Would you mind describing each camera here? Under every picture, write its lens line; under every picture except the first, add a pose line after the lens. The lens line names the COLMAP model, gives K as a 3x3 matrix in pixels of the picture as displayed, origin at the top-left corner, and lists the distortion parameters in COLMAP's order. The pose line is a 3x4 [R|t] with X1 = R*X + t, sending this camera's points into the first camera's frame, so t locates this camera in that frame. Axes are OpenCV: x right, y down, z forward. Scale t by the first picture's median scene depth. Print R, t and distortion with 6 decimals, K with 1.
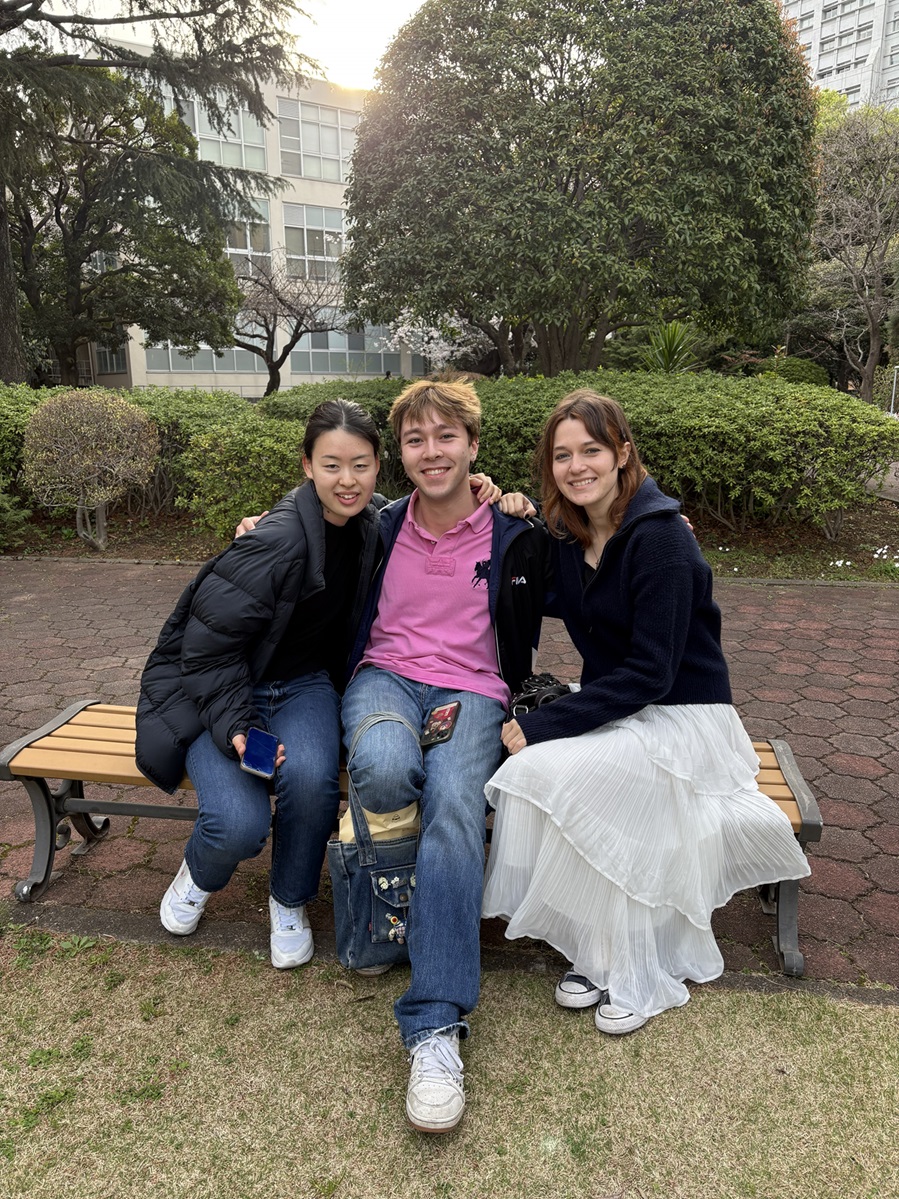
lens RADIAL K [[899.8, 0, 447.7], [0, 899.8, 603.2], [0, 0, 1]] dist [-0.001292, -0.001503]
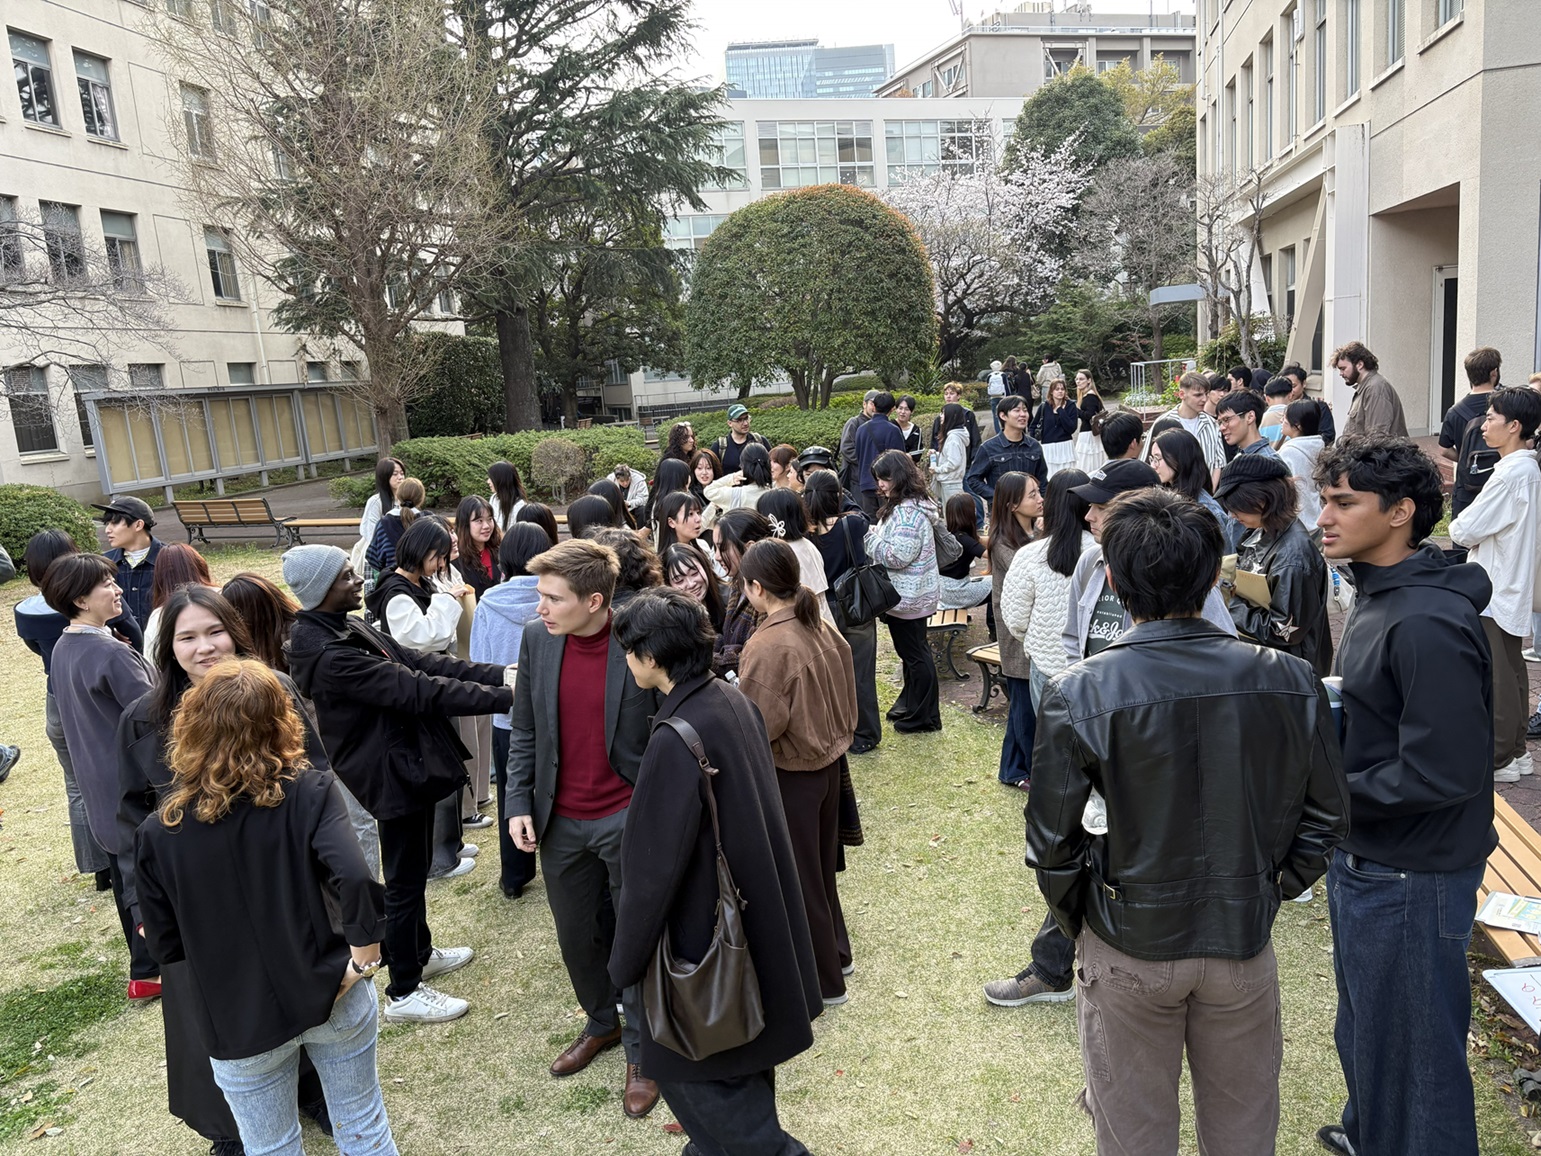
lens RADIAL K [[1156.4, 0, 771.8], [0, 1156.4, 577.6], [0, 0, 1]] dist [-0.001292, -0.001503]
pose [[0.967223, -0.033639, -0.251691, 0.281799], [0.022310, 0.998611, -0.047731, 0.091688], [0.252947, 0.040551, 0.966630, -0.555557]]
